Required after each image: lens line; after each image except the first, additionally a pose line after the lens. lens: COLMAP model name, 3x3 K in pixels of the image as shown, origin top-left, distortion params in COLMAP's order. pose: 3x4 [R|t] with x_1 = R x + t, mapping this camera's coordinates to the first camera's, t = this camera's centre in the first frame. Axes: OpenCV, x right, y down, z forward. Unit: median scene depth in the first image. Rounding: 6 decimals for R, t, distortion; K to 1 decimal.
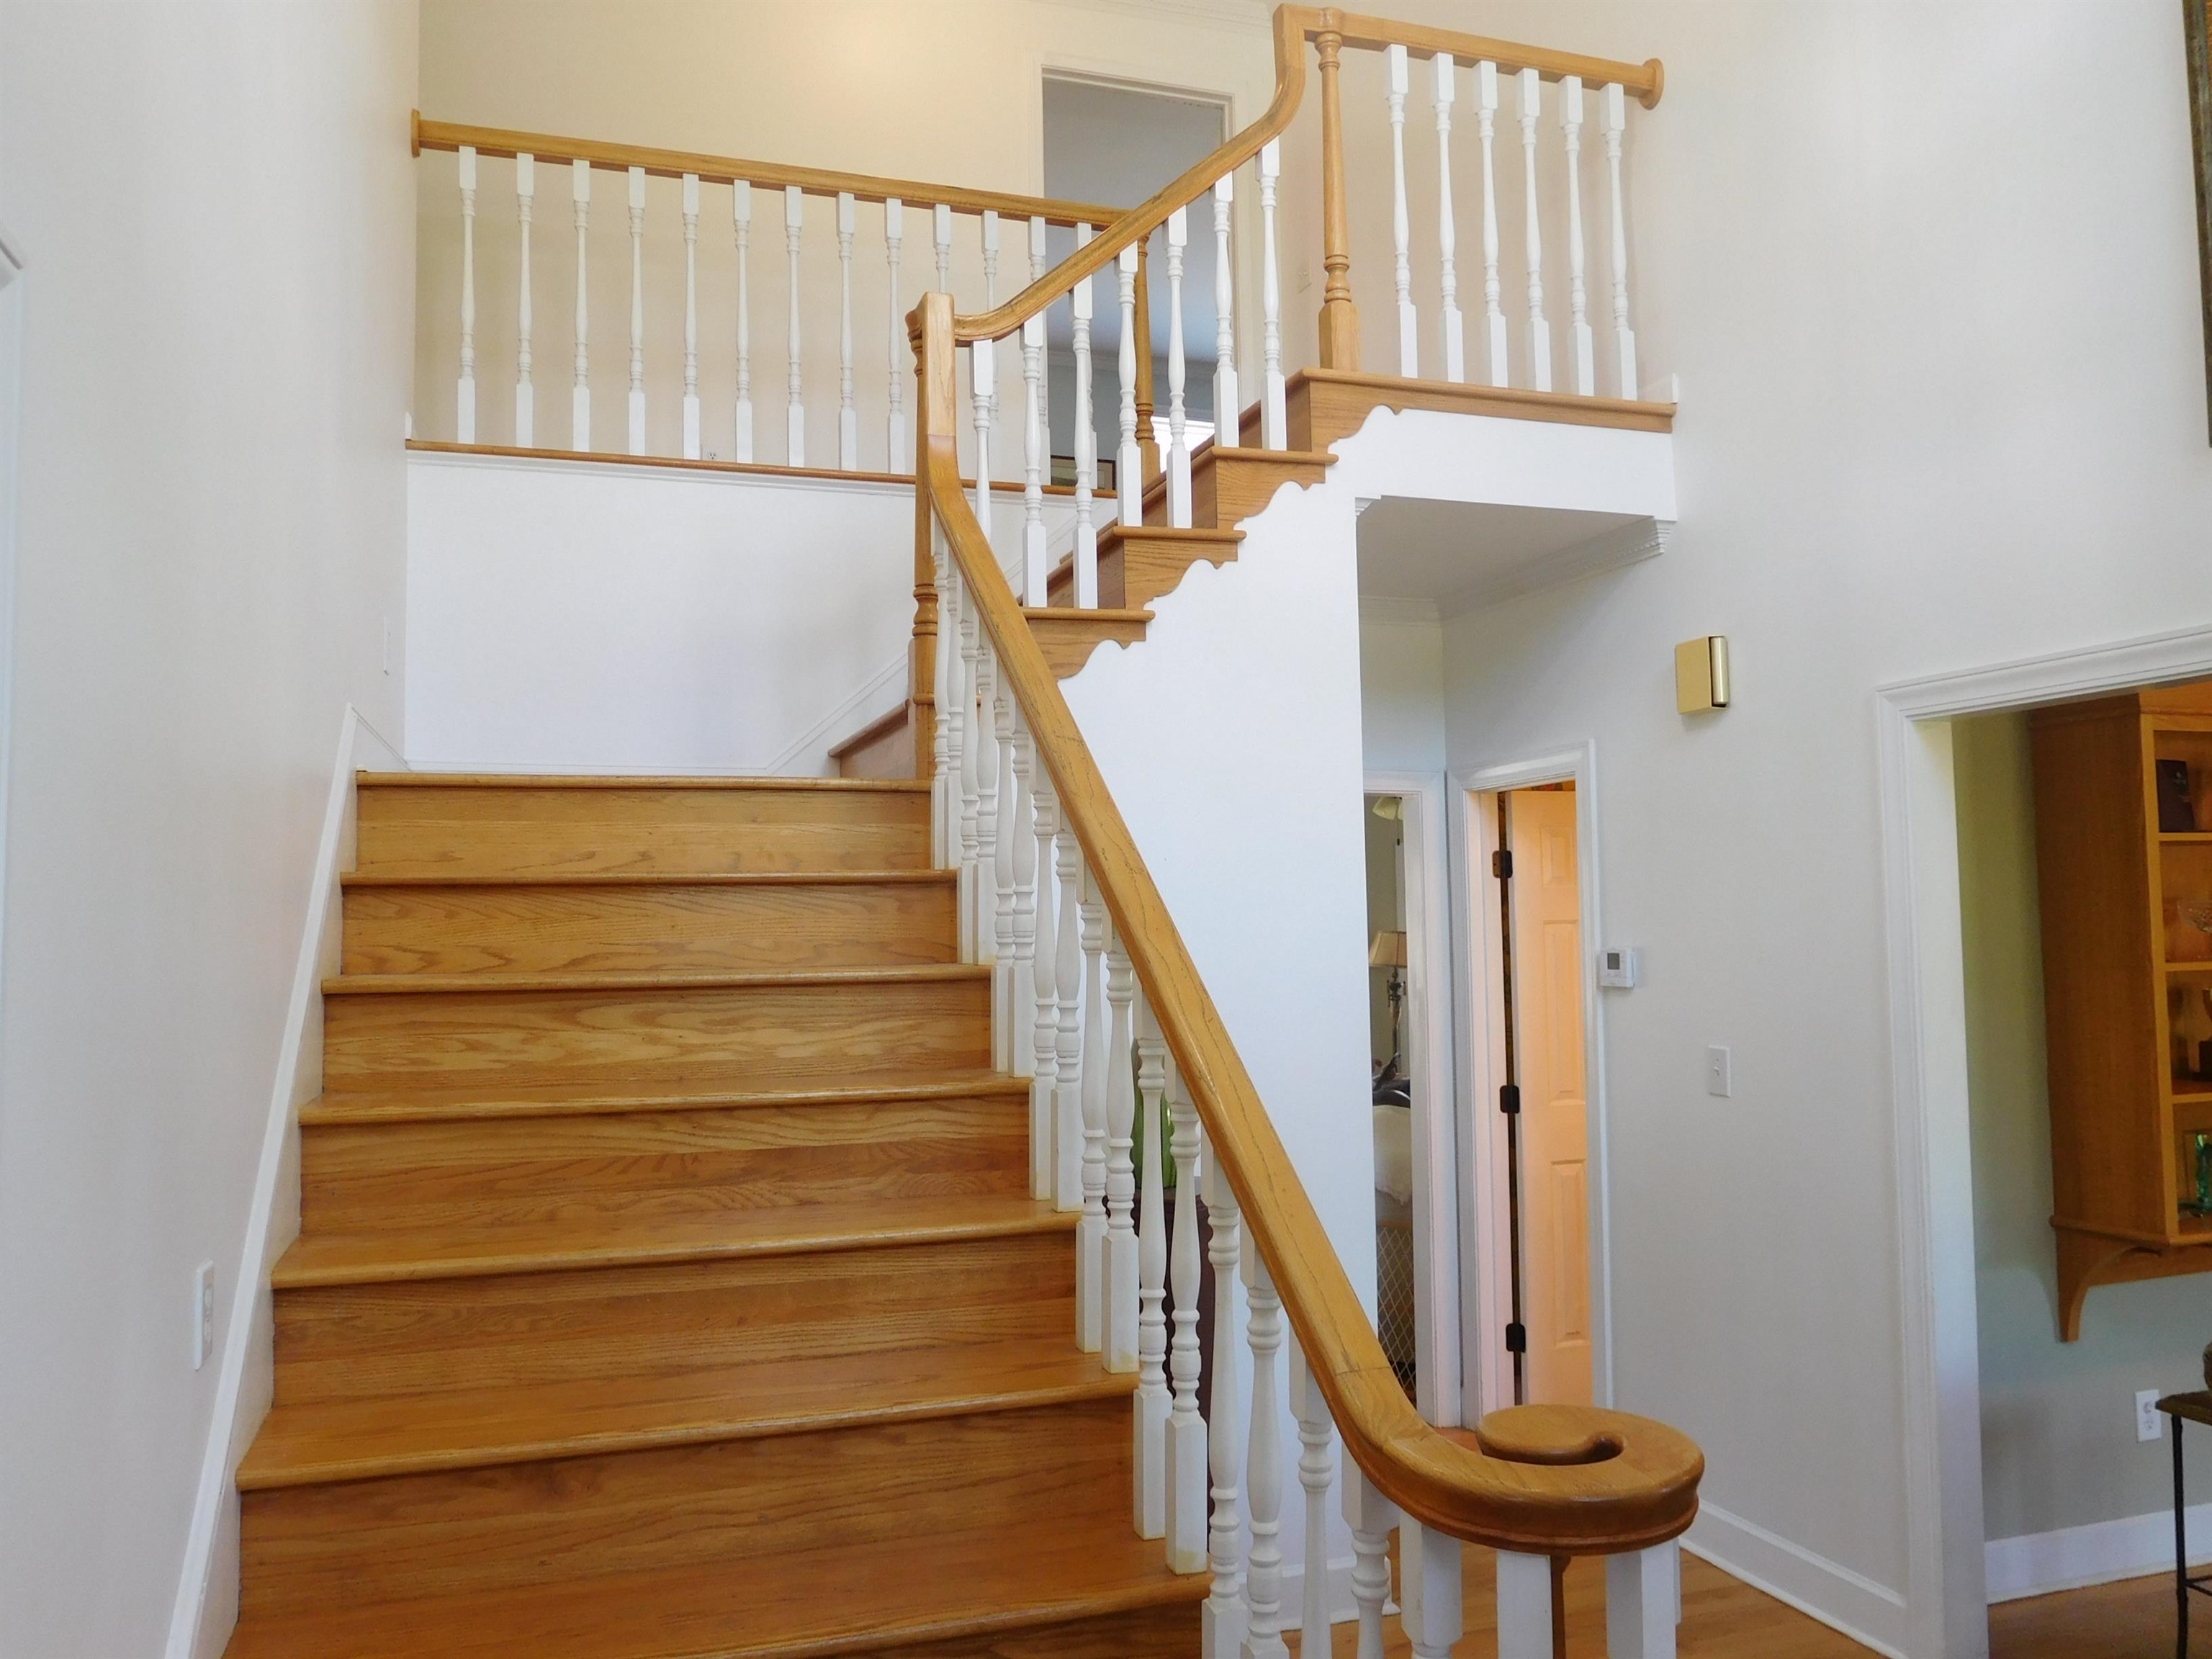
lens RADIAL K [[1654.4, 0, 1105.2], [0, 1654.4, 831.2], [0, 0, 1]] dist [-0.028626, 0.025029]
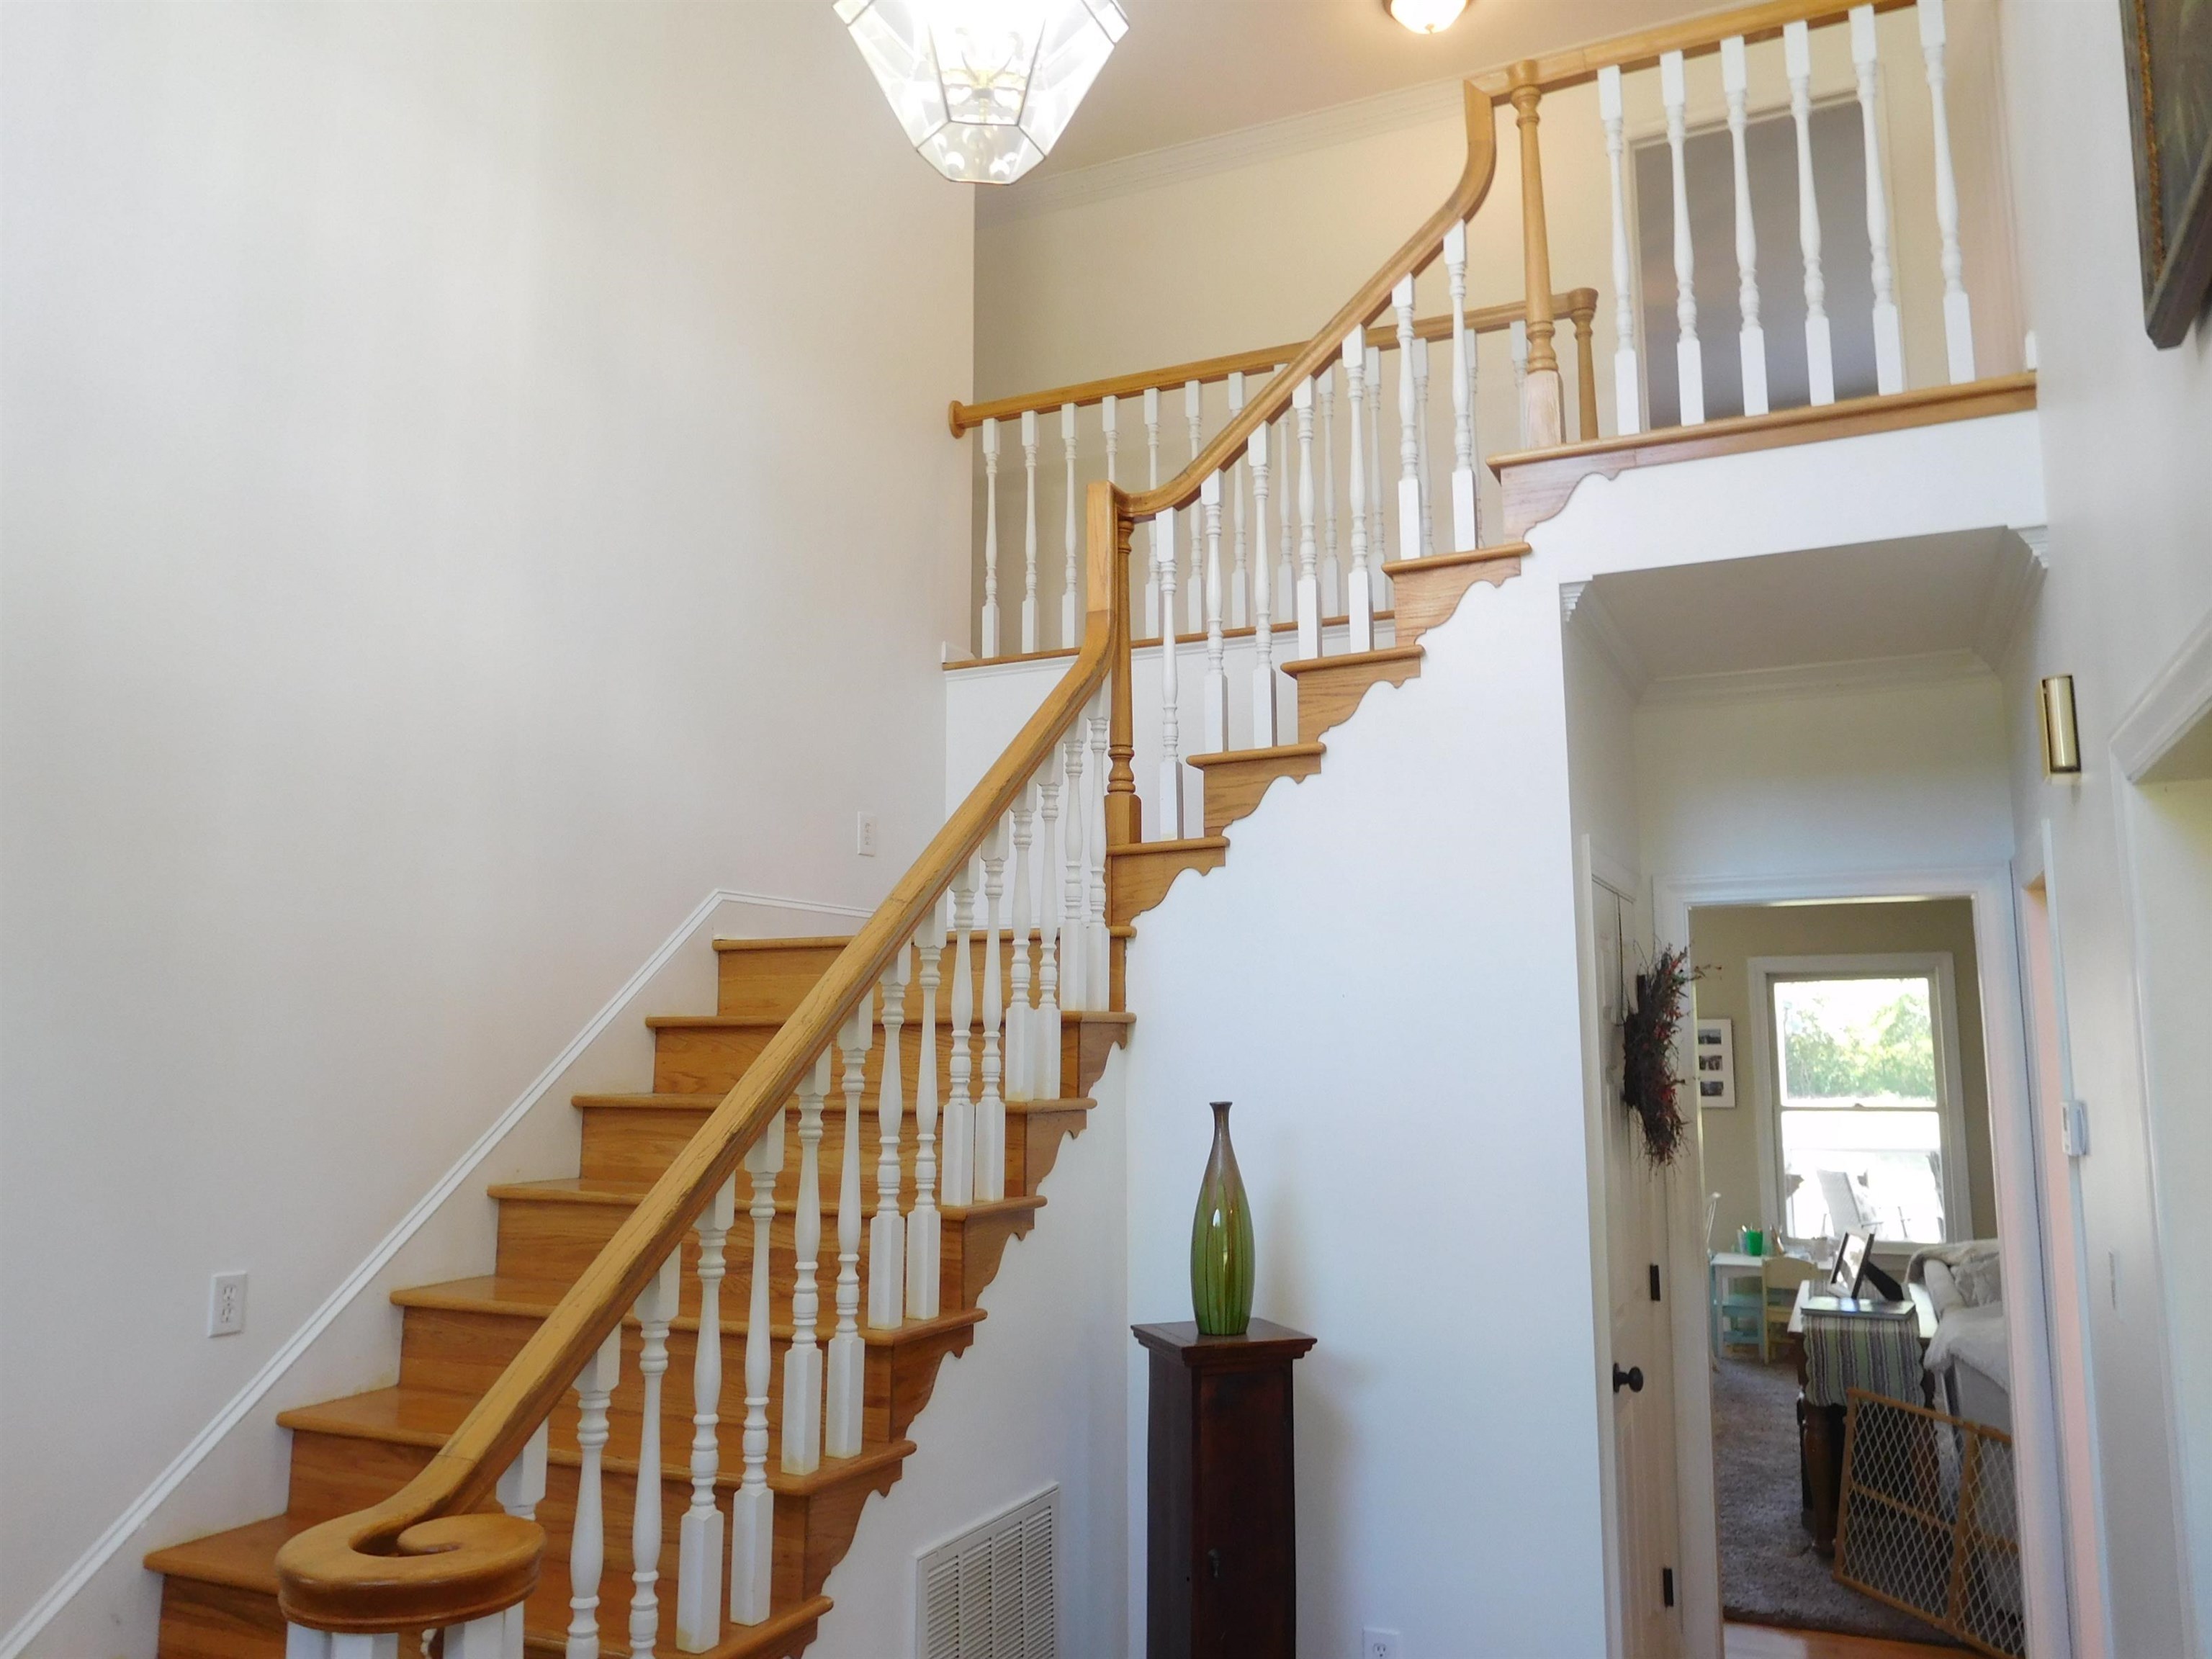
lens RADIAL K [[1654.4, 0, 1101.5], [0, 1654.4, 832.9], [0, 0, 1]] dist [-0.028626, 0.025029]
pose [[0.725759, -0.077110, -0.683614, 0.613207], [0.029714, 0.996285, -0.080832, -0.004556], [0.687307, 0.038351, 0.725353, 0.207077]]
